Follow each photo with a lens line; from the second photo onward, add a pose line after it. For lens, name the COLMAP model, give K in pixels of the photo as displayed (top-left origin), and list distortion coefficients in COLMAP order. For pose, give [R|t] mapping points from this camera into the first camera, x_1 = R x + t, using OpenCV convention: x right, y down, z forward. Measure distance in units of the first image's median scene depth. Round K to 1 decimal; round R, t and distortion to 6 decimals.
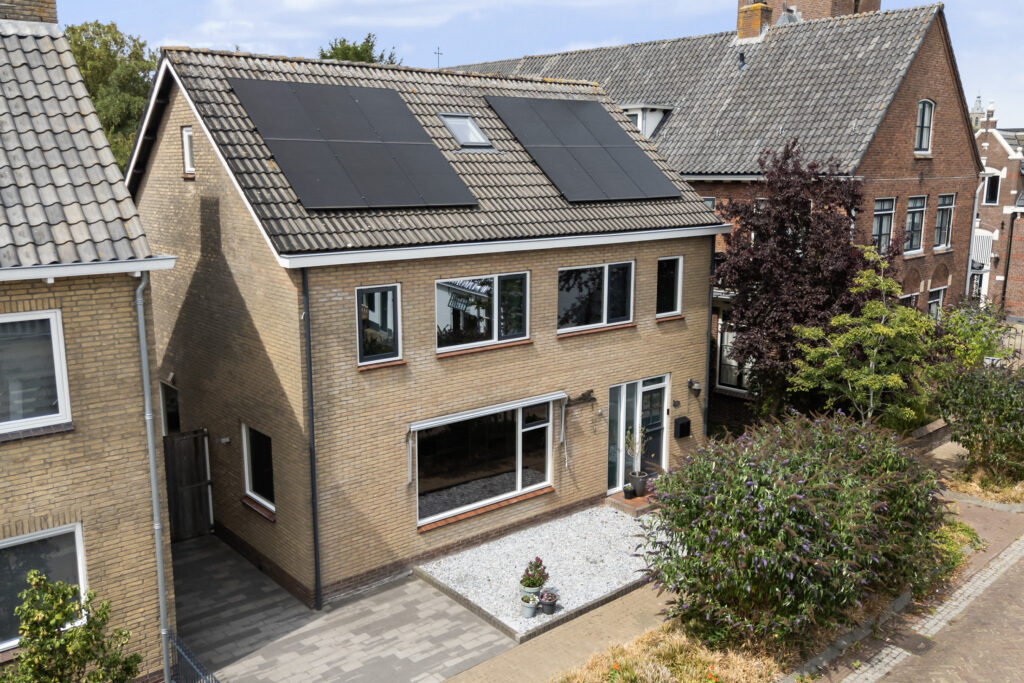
lens RADIAL K [[886.5, 0, 512.0], [0, 886.5, 341.5], [0, 0, 1]] dist [0.088357, -0.110761]
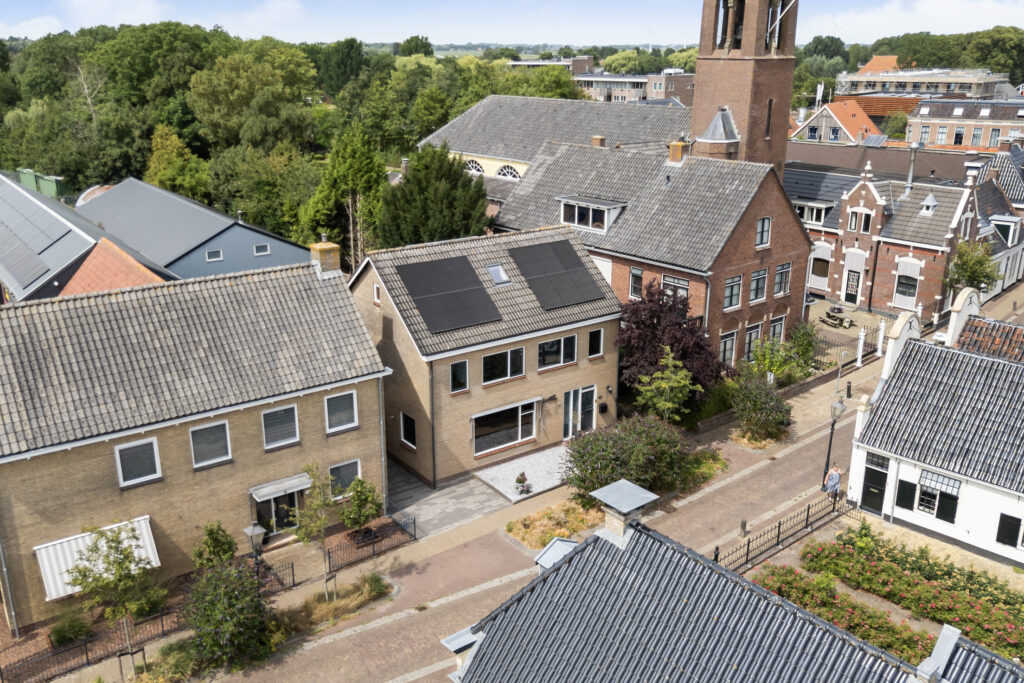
lens RADIAL K [[886.5, 0, 512.0], [0, 886.5, 341.5], [0, 0, 1]] dist [0.088357, -0.110761]
pose [[0.997929, 0.021315, -0.060694, 0.119166], [-0.013556, 0.992002, 0.125495, -0.359056], [0.062884, -0.124413, 0.990236, -1.179058]]
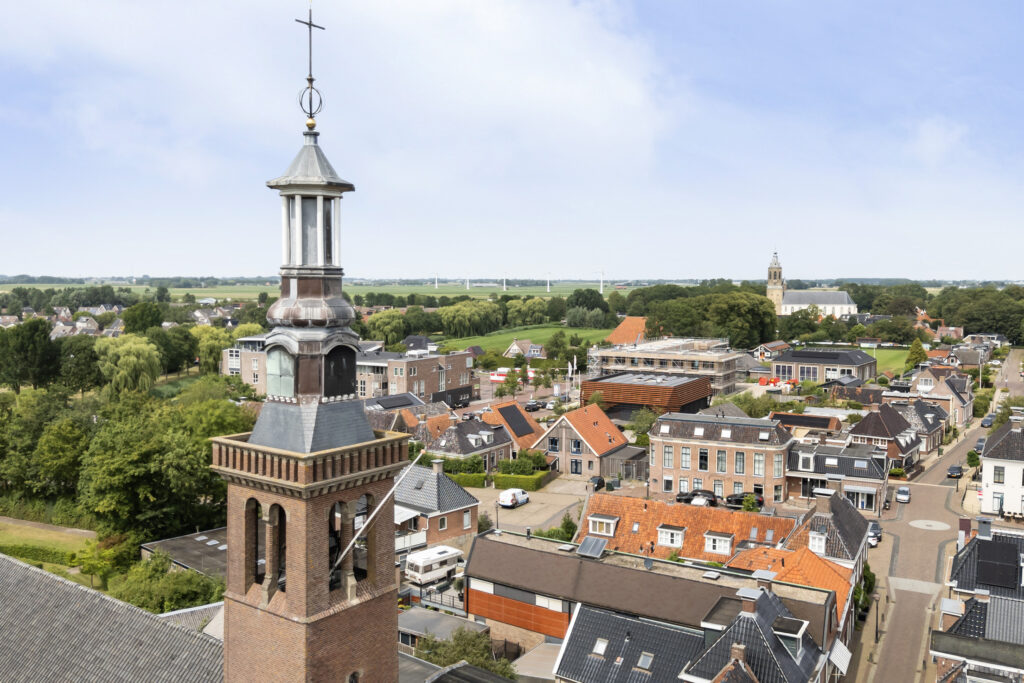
lens RADIAL K [[886.5, 0, 512.0], [0, 886.5, 341.5], [0, 0, 1]] dist [0.088357, -0.110761]
pose [[0.986829, -0.007173, 0.161610, 0.860147], [0.027117, 0.992215, -0.121546, -1.257376], [-0.159480, 0.124328, 0.979341, 0.294441]]
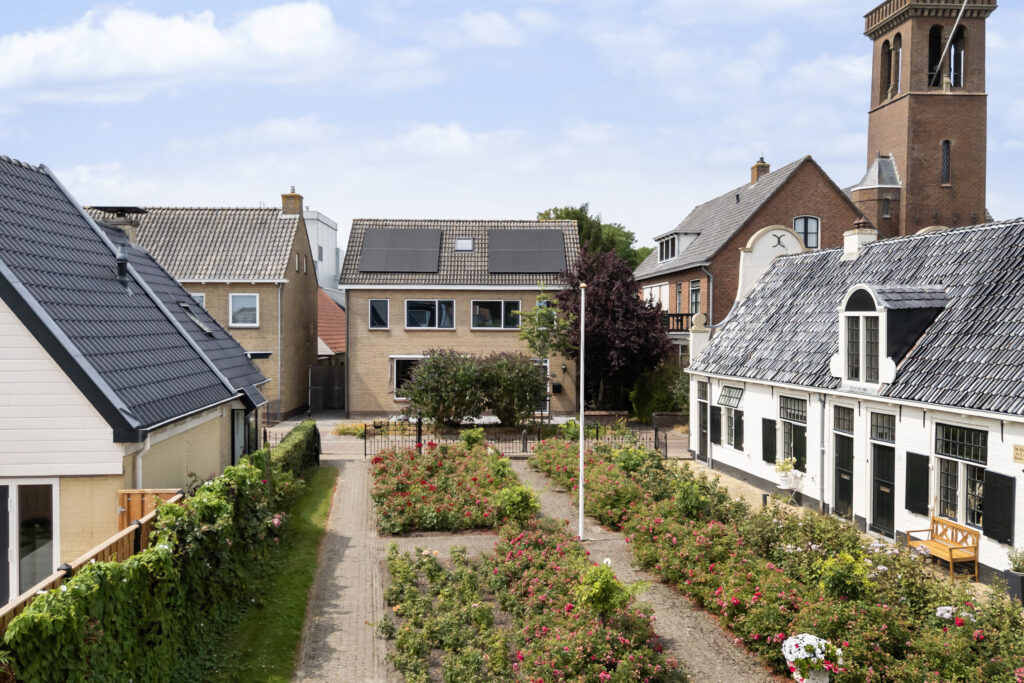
lens RADIAL K [[874.7, 0, 512.0], [0, 874.7, 341.5], [0, 0, 1]] dist [0.101036, -0.105653]
pose [[0.779629, 0.014558, -0.626073, 1.513295], [-0.125543, 0.983068, -0.133476, 0.304037], [0.613529, 0.182660, 0.768256, -0.620467]]
